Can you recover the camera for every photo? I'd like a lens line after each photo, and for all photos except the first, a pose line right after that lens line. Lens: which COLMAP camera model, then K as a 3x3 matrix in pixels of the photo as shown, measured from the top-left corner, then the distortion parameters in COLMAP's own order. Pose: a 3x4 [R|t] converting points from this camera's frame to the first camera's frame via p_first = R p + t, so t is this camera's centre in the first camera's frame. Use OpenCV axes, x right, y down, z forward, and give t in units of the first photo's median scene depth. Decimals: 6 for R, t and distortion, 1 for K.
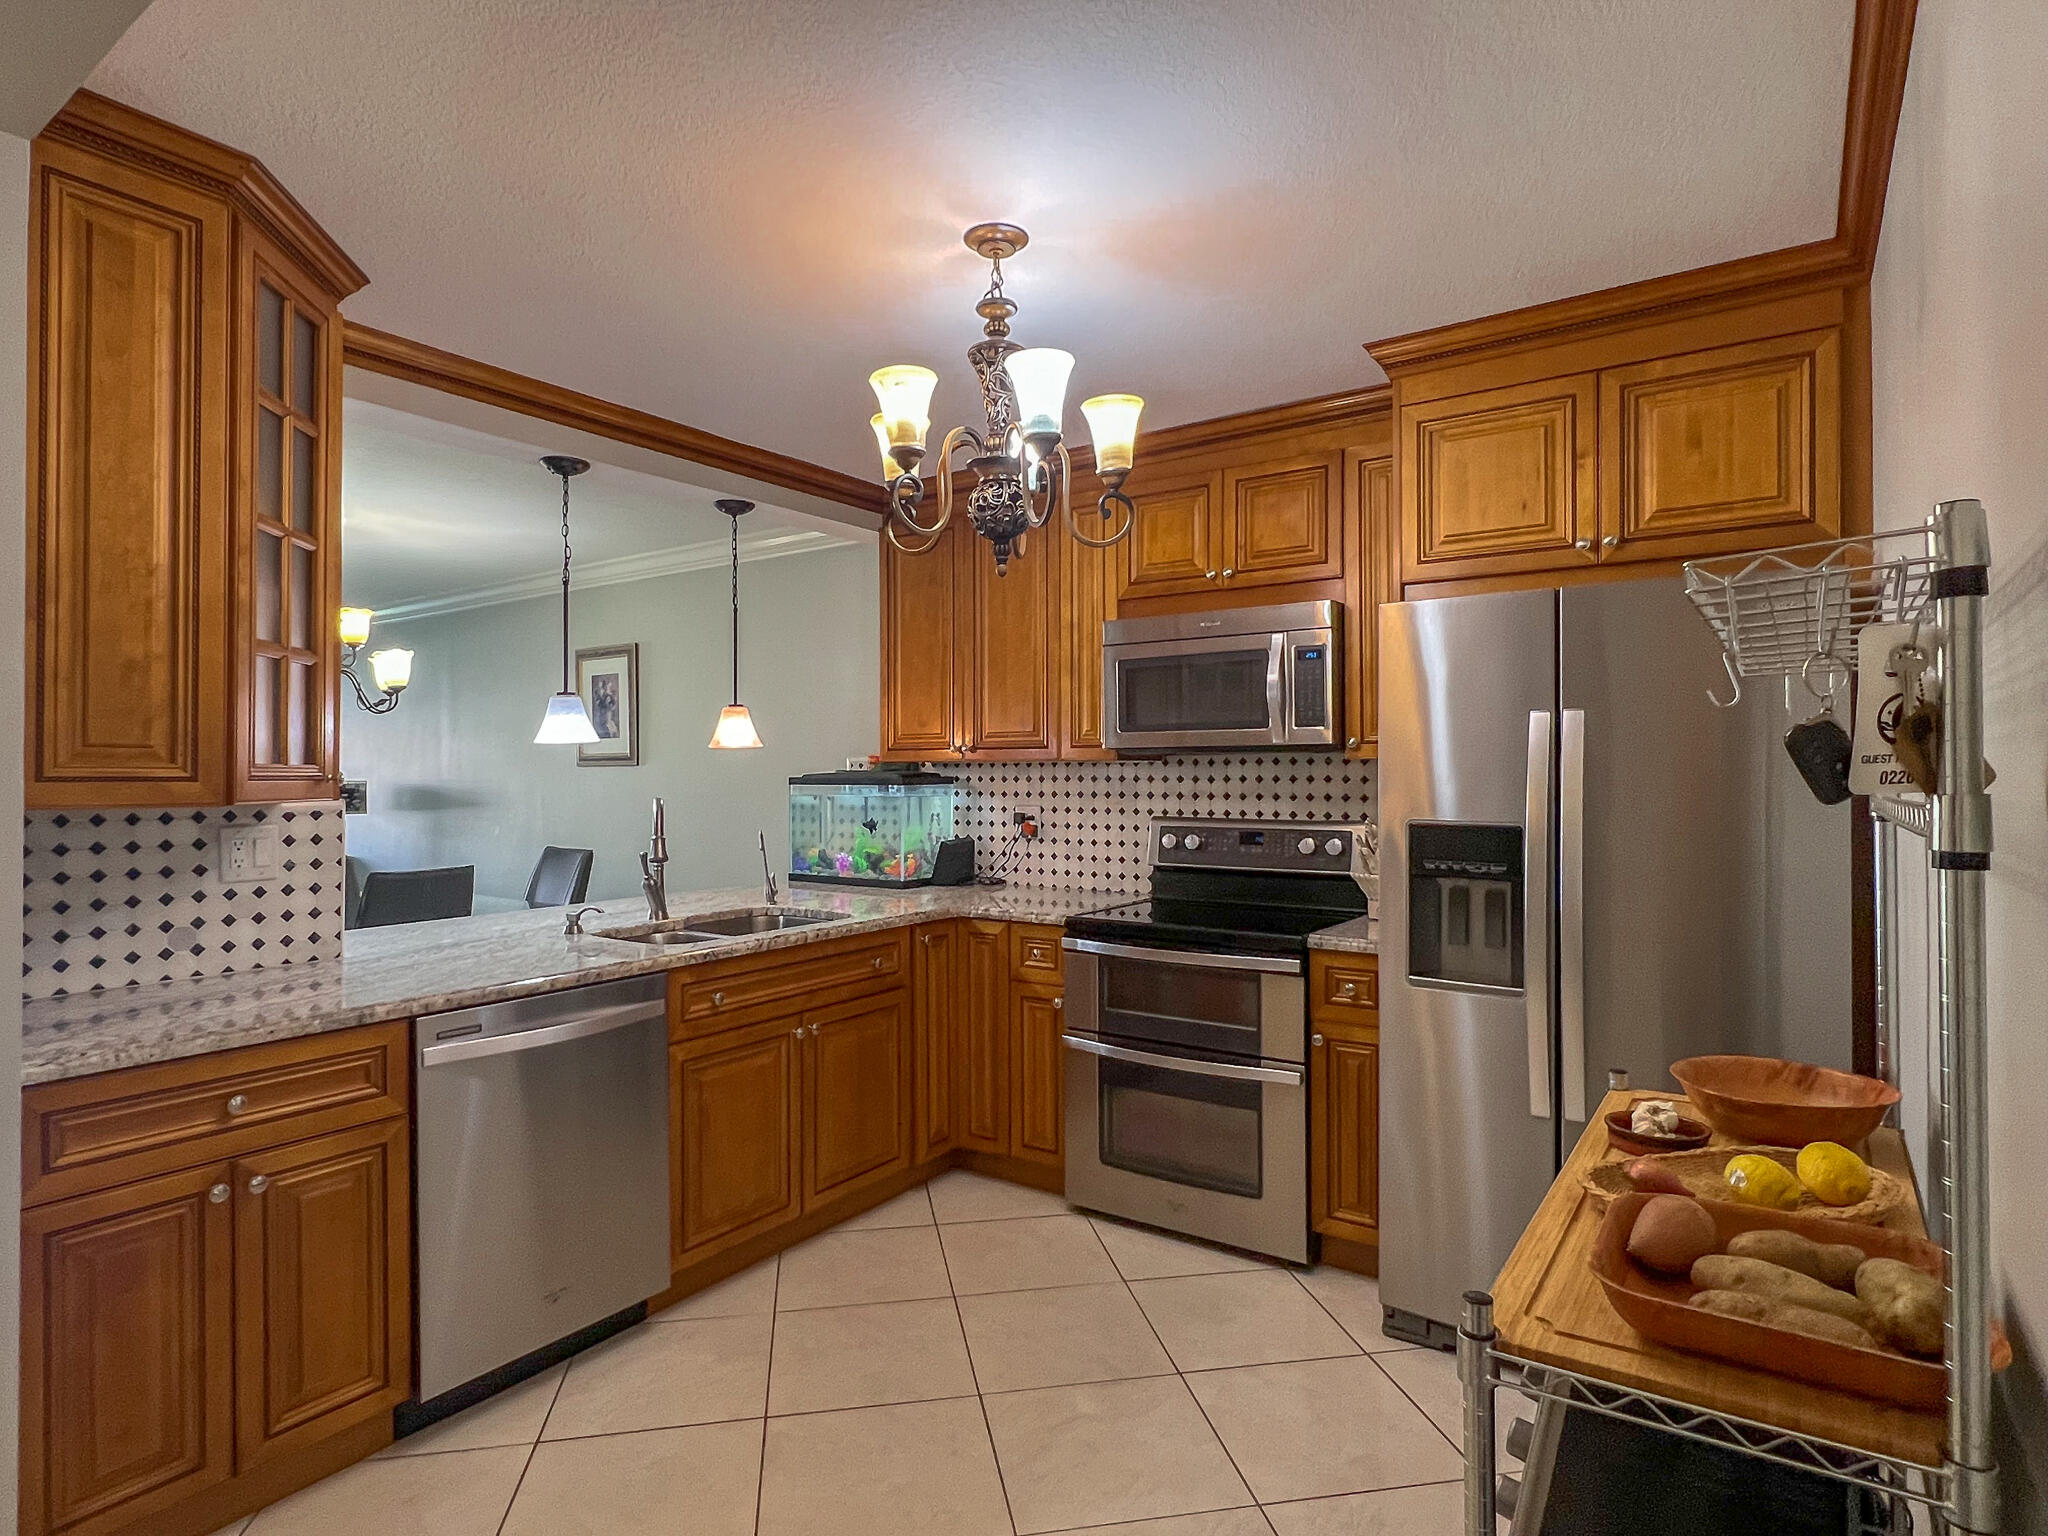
lens RADIAL K [[1104.0, 0, 1021.6], [0, 1104.0, 764.5], [0, 0, 1]] dist [-0.001375, -0.000309]
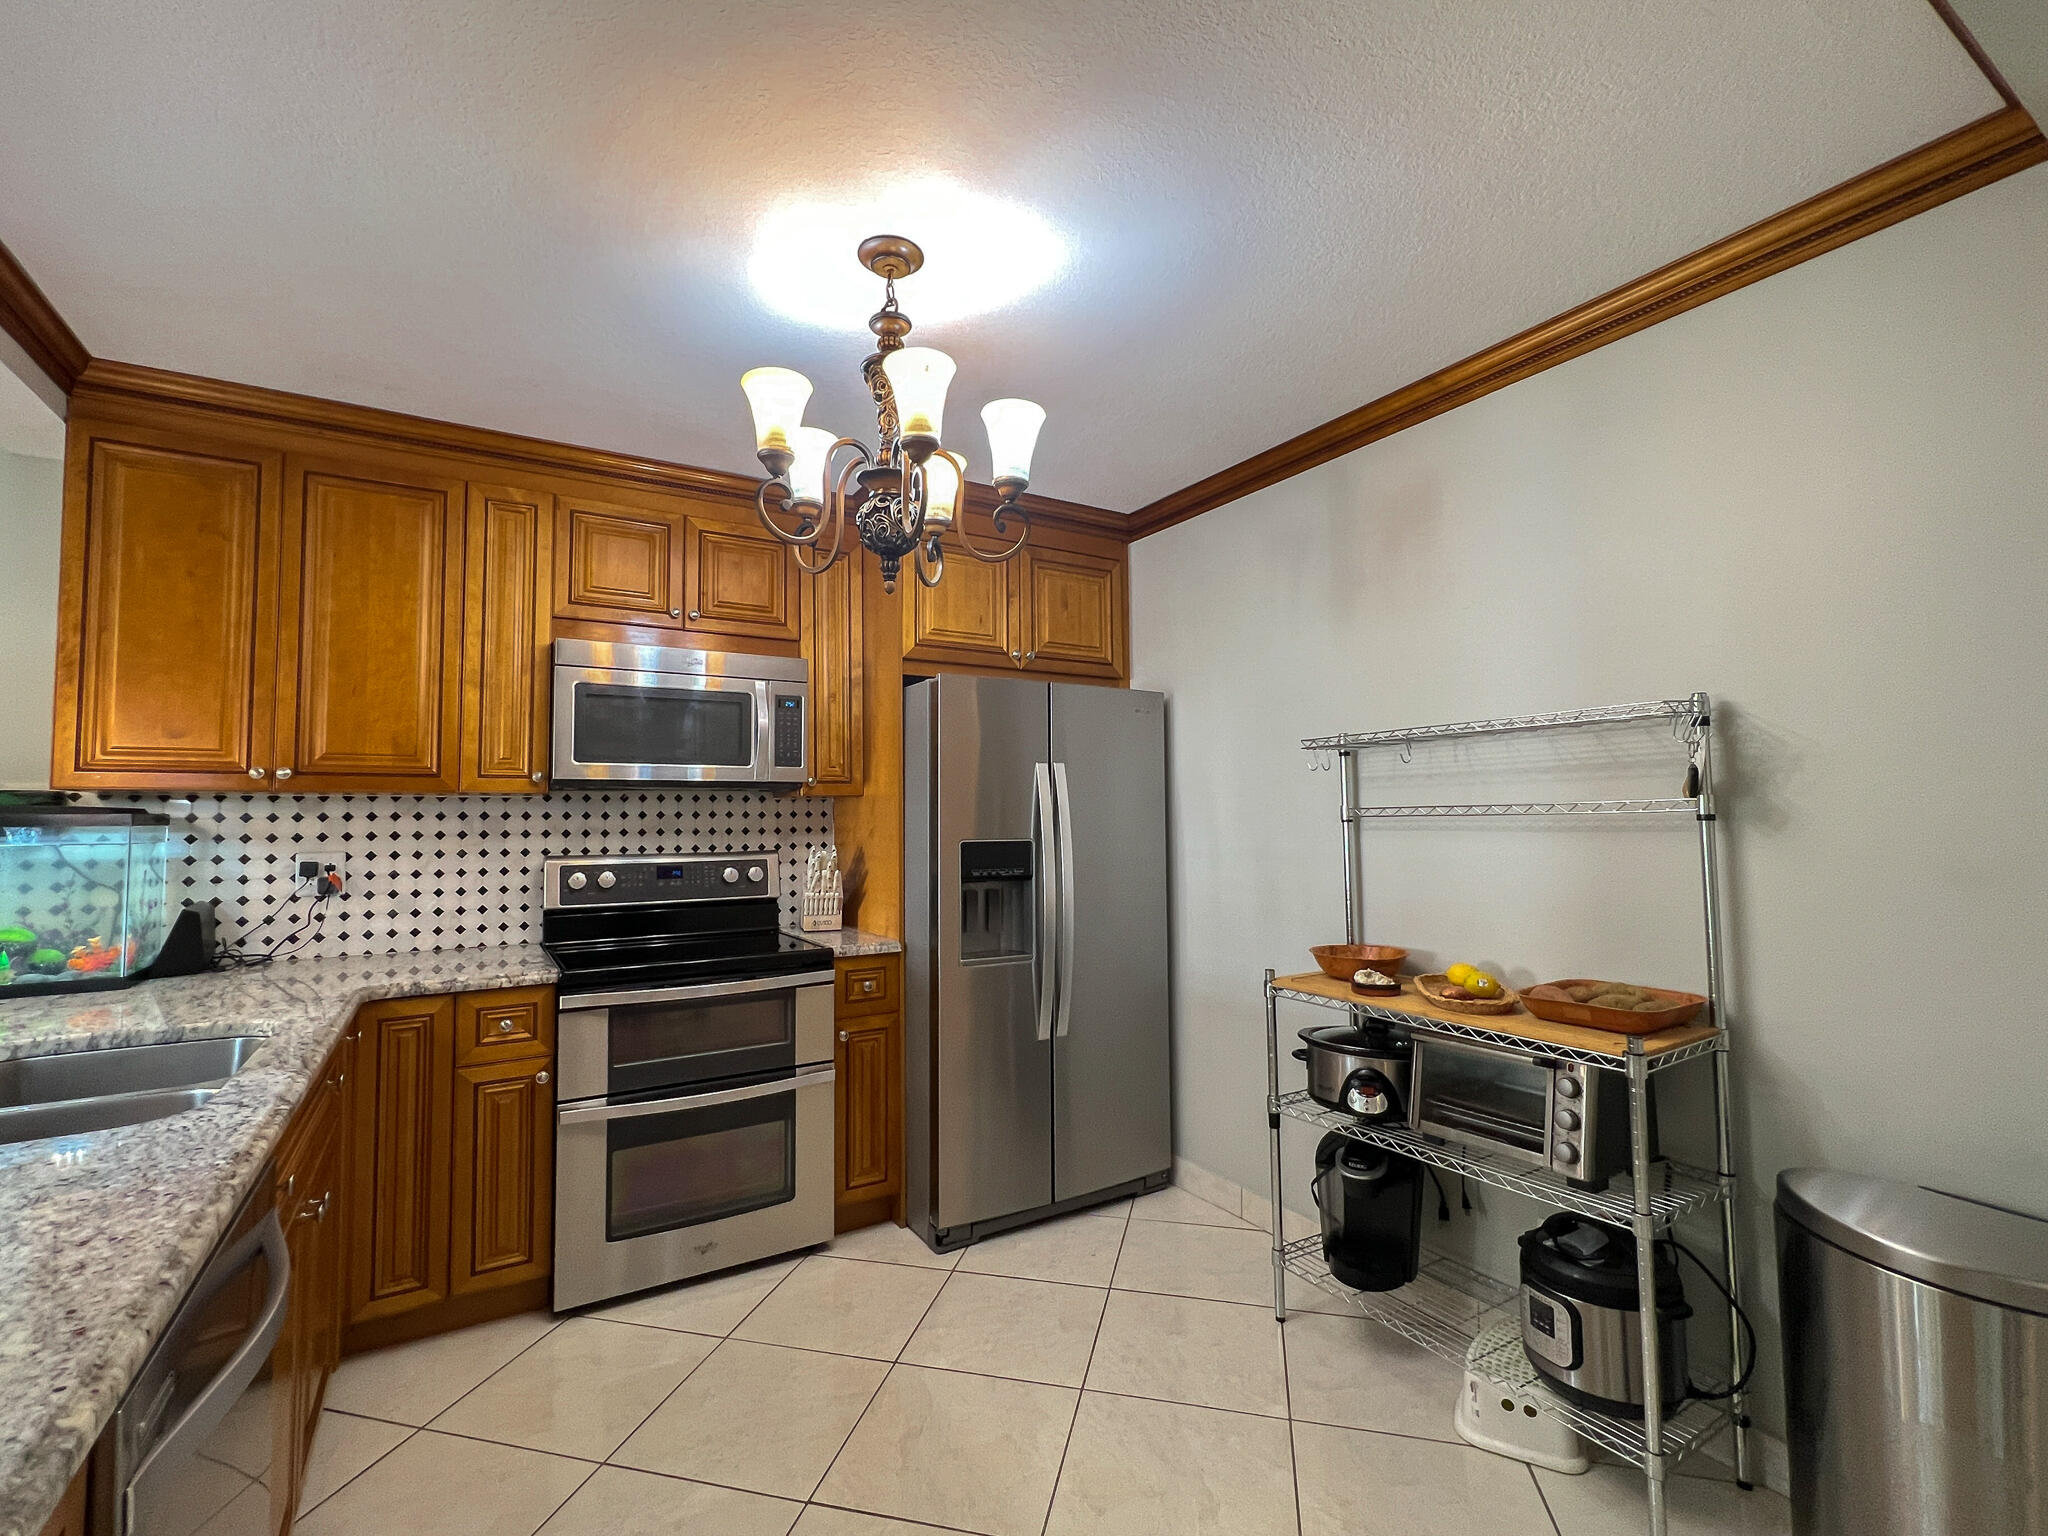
lens RADIAL K [[900.2, 0, 1018.0], [0, 900.2, 775.9], [0, 0, 1]] dist [-0.000718, -0.000333]
pose [[0.406665, 0.043548, 0.912539, -0.420356], [0.002322, 0.998811, -0.048700, 0.018286], [-0.913575, 0.021924, 0.406080, 0.350828]]
